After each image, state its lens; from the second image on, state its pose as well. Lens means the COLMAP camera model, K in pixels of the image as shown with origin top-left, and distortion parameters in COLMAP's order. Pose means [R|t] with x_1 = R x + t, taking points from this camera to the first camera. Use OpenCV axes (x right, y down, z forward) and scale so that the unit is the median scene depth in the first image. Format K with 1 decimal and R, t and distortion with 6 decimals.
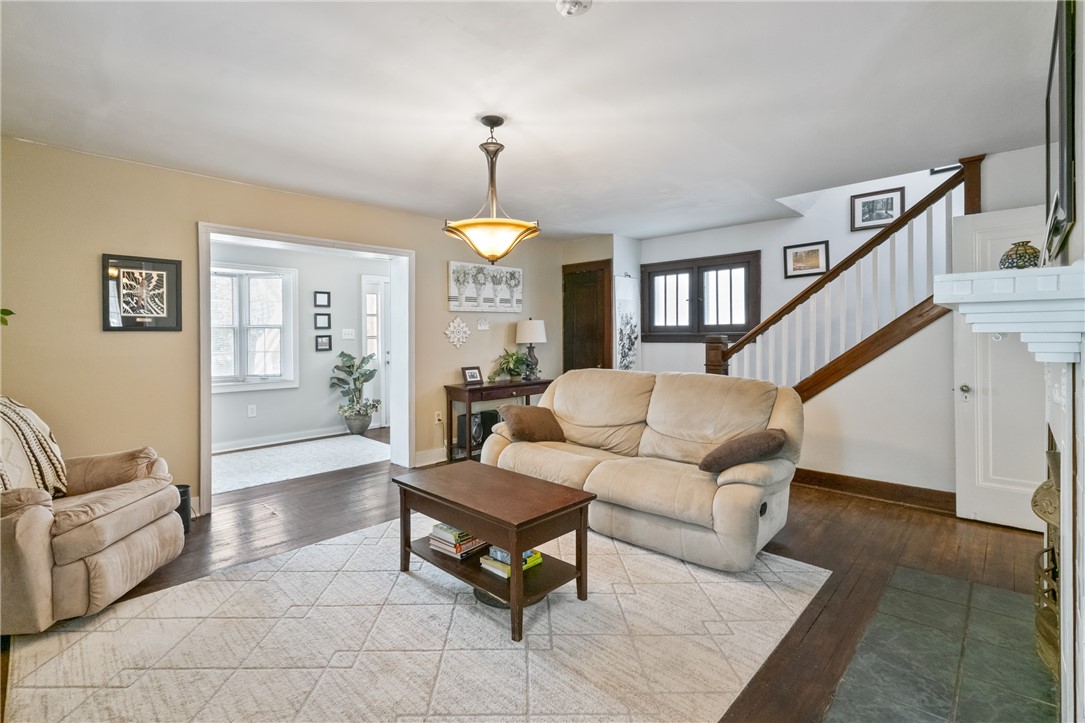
lens RADIAL K [[501.6, 0, 541.5], [0, 501.6, 335.2], [0, 0, 1]] dist [-0.000250, -0.000040]
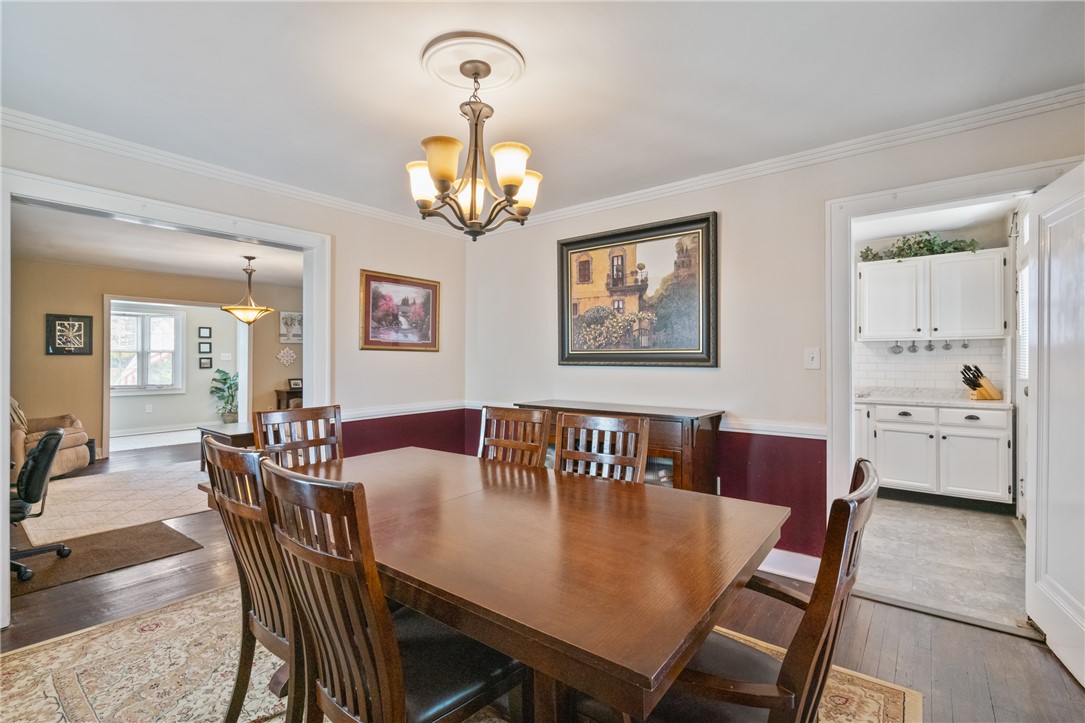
lens RADIAL K [[487.1, 0, 539.7], [0, 487.1, 354.6], [0, 0, 1]] dist [-0.000501, -0.000090]
pose [[0.995307, 0.009628, 0.096290, 0.481005], [-0.008863, 0.999926, -0.008375, -0.005926], [-0.096363, 0.007482, 0.995318, -0.604114]]
